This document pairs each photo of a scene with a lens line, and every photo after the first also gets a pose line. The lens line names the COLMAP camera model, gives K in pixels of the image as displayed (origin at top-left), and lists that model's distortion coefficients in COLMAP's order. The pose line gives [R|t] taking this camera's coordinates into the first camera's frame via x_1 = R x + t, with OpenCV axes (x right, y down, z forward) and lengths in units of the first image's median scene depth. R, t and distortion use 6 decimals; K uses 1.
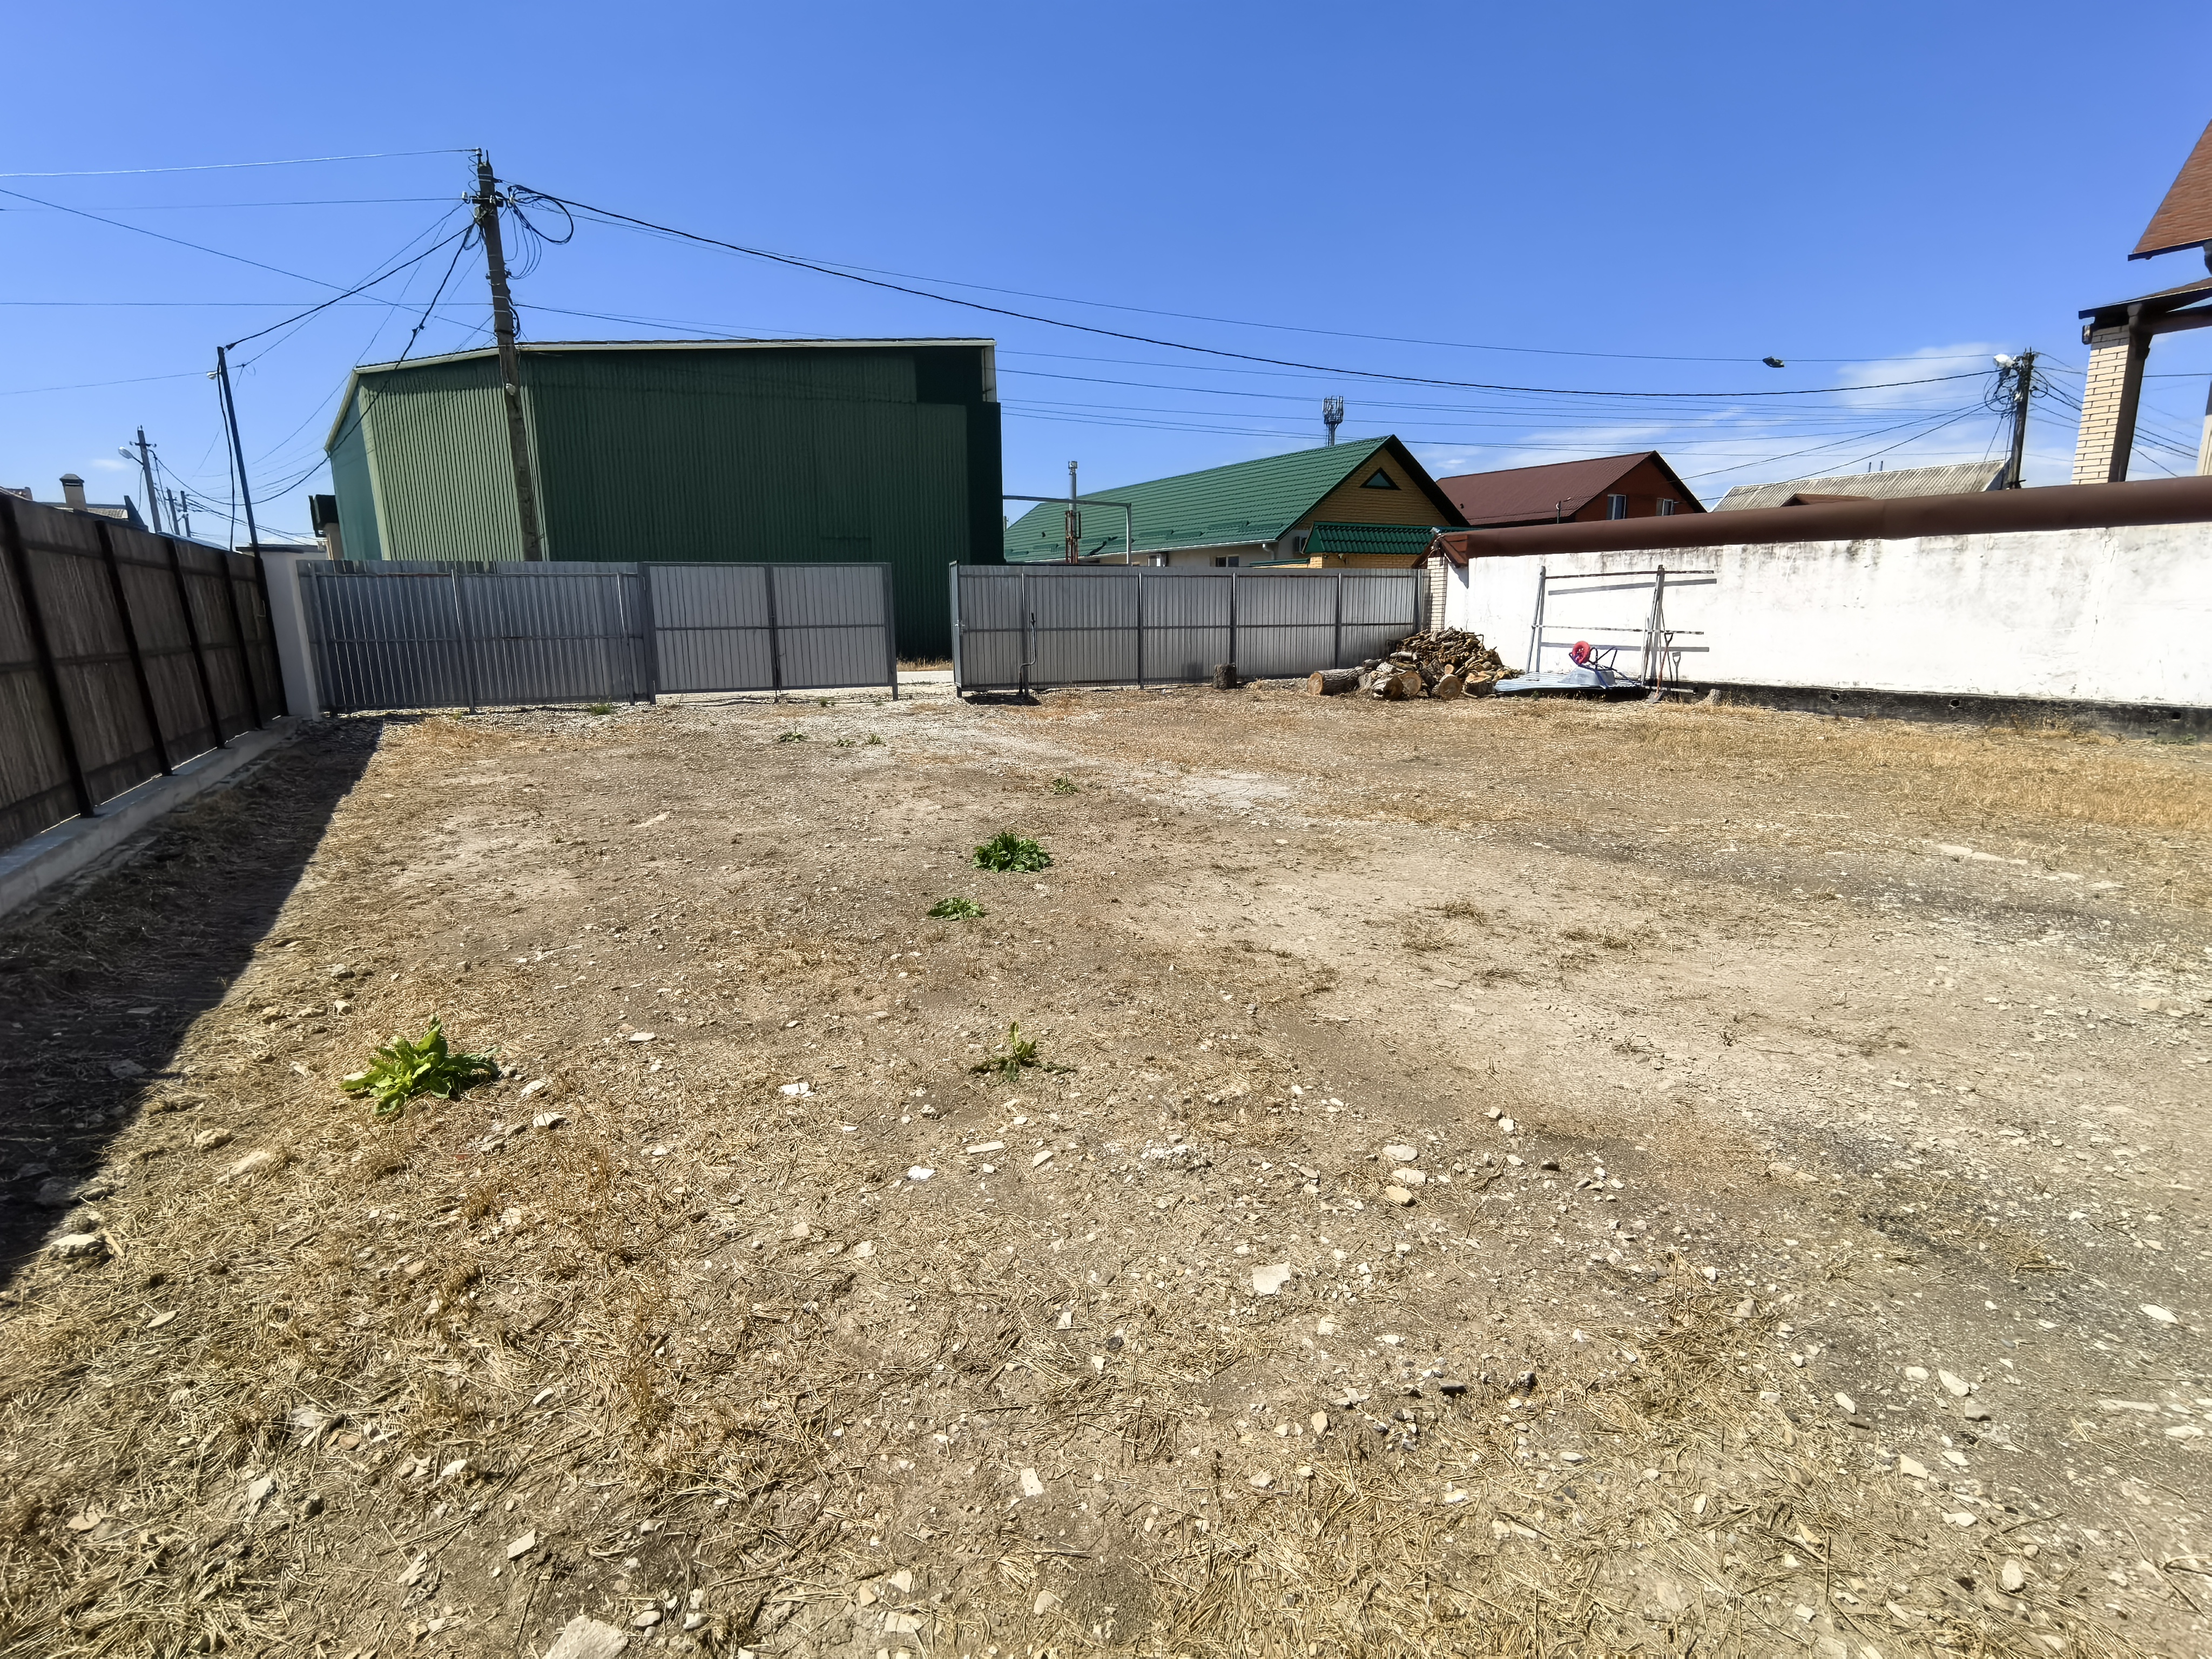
lens RADIAL K [[1054.9, 0, 1122.2], [0, 1054.9, 834.9], [0, 0, 1]] dist [-0.025594, 0.000435]
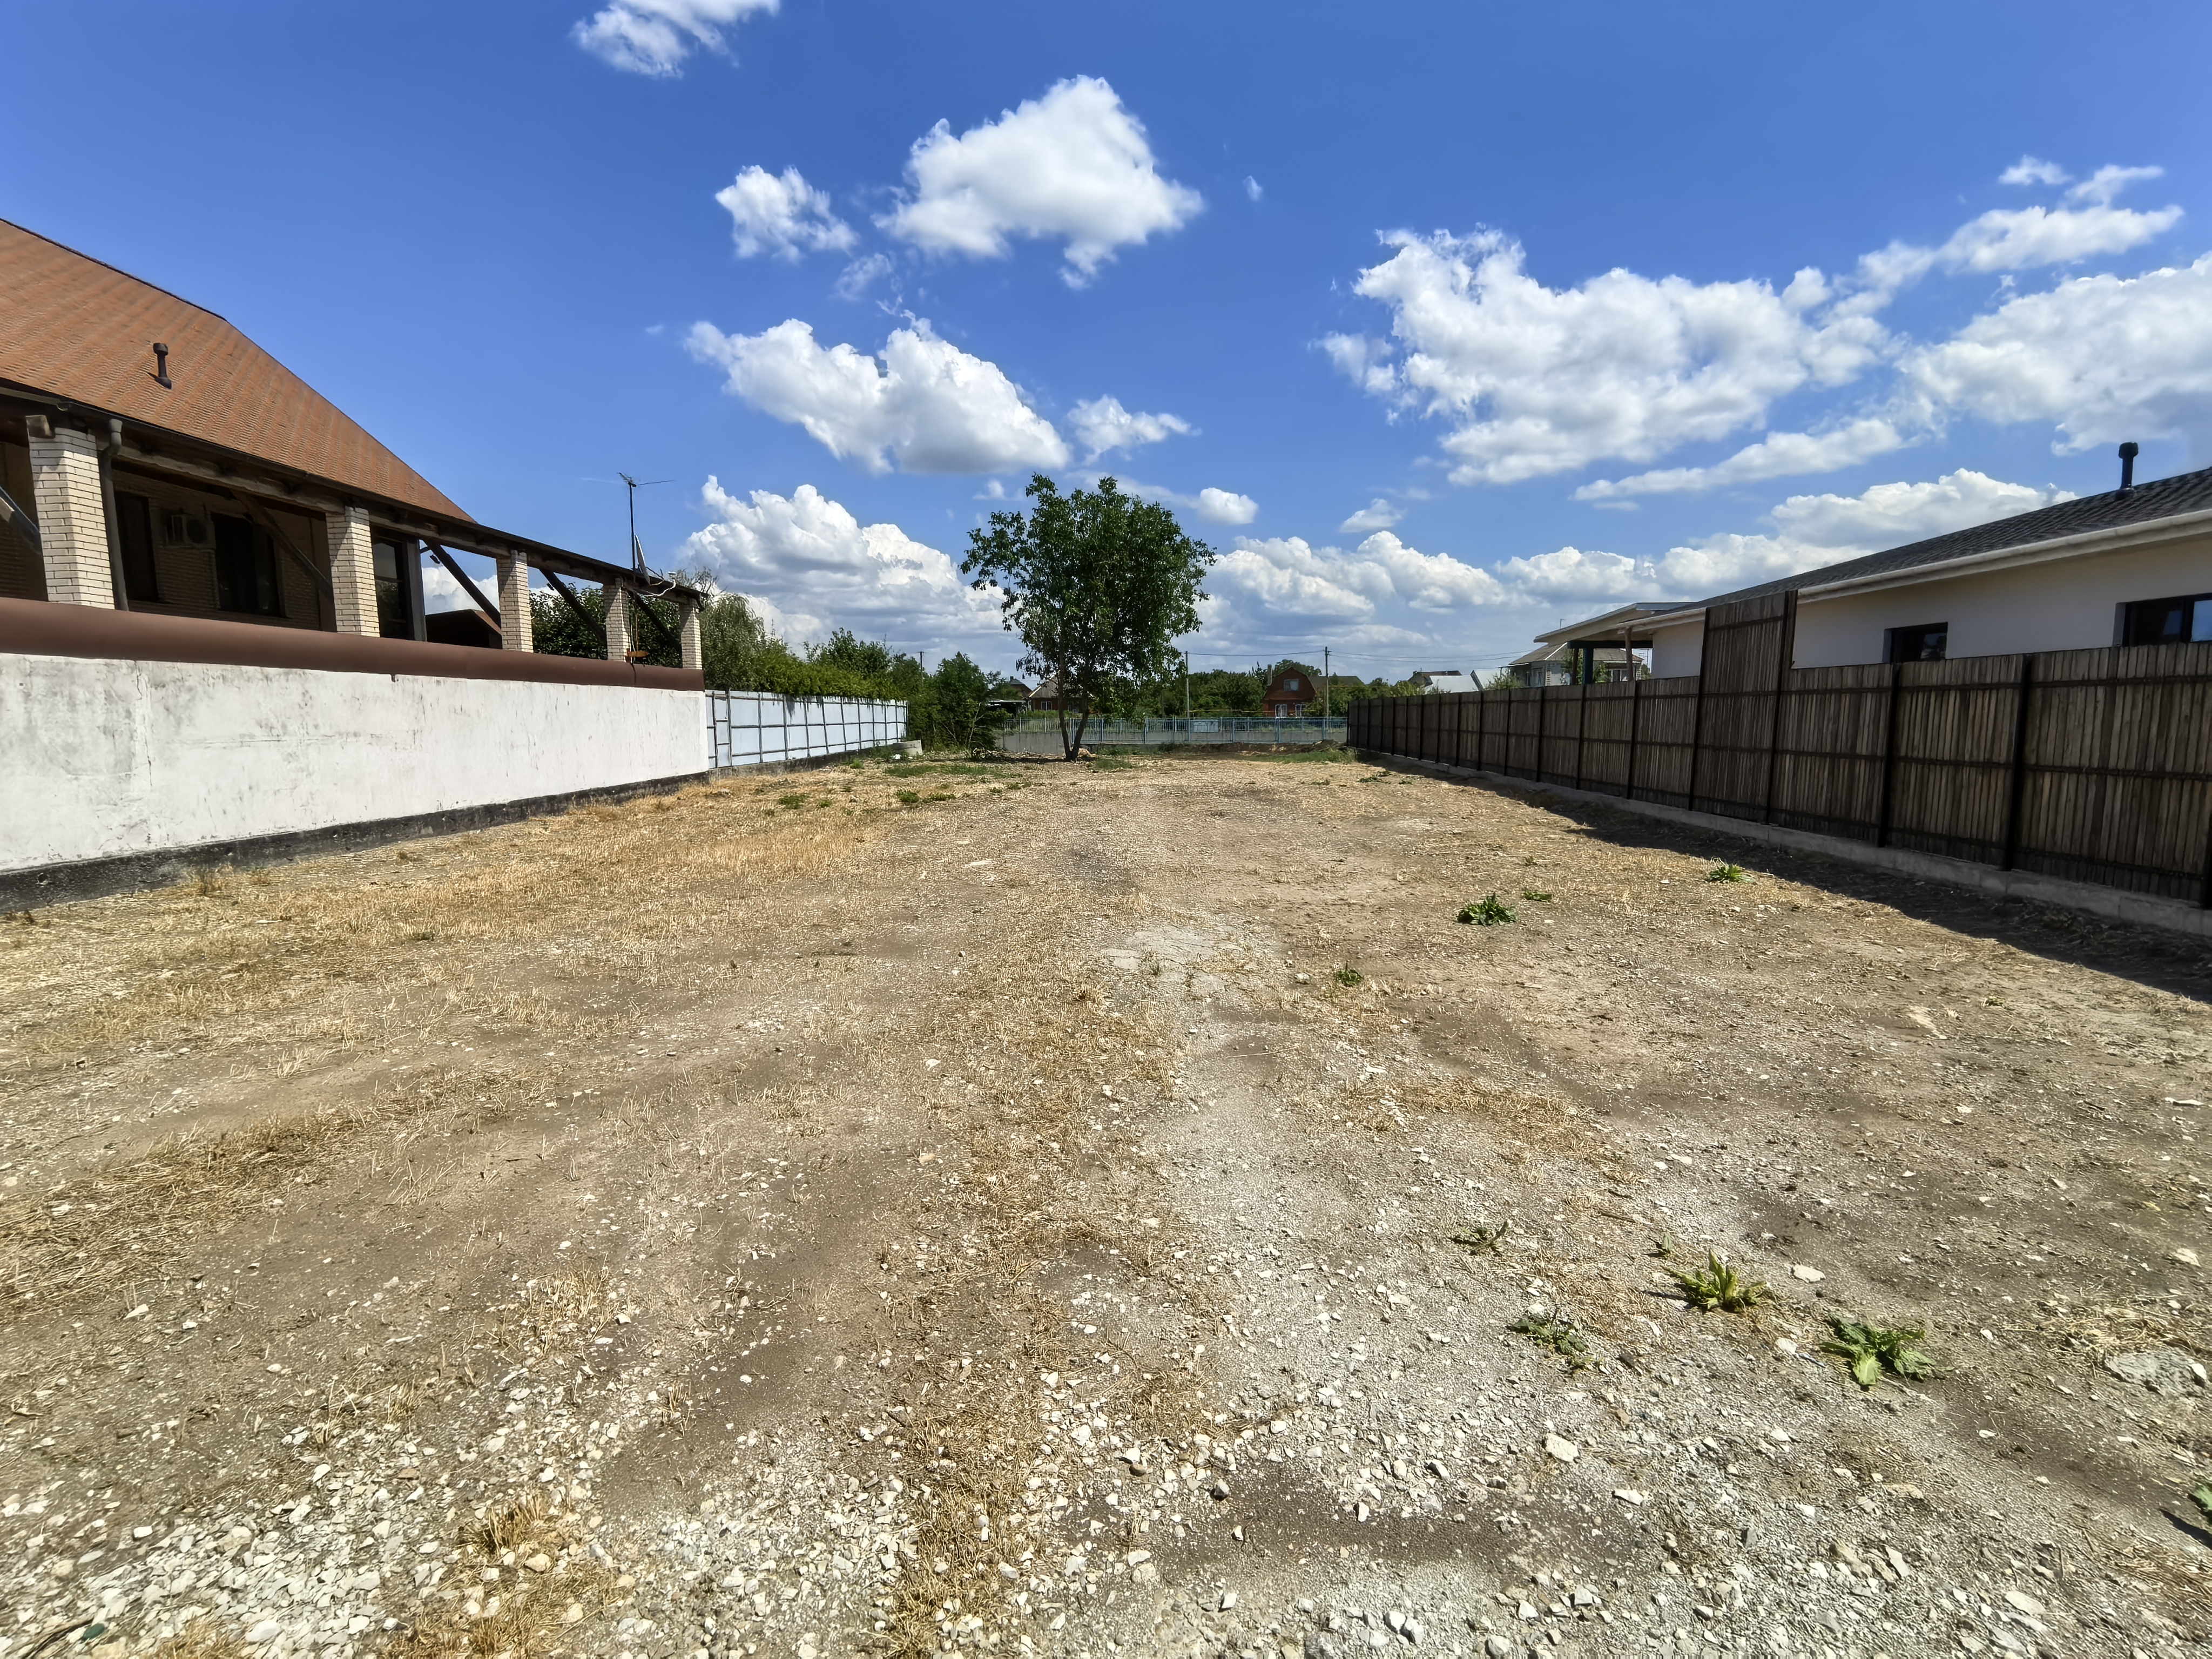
lens RADIAL K [[1054.9, 0, 1122.2], [0, 1054.9, 834.9], [0, 0, 1]] dist [-0.025594, 0.000435]
pose [[-0.860563, -0.041572, 0.507644, -0.239418], [0.117230, 0.953740, 0.276833, -0.291406], [-0.495669, 0.297743, -0.815881, 1.306763]]
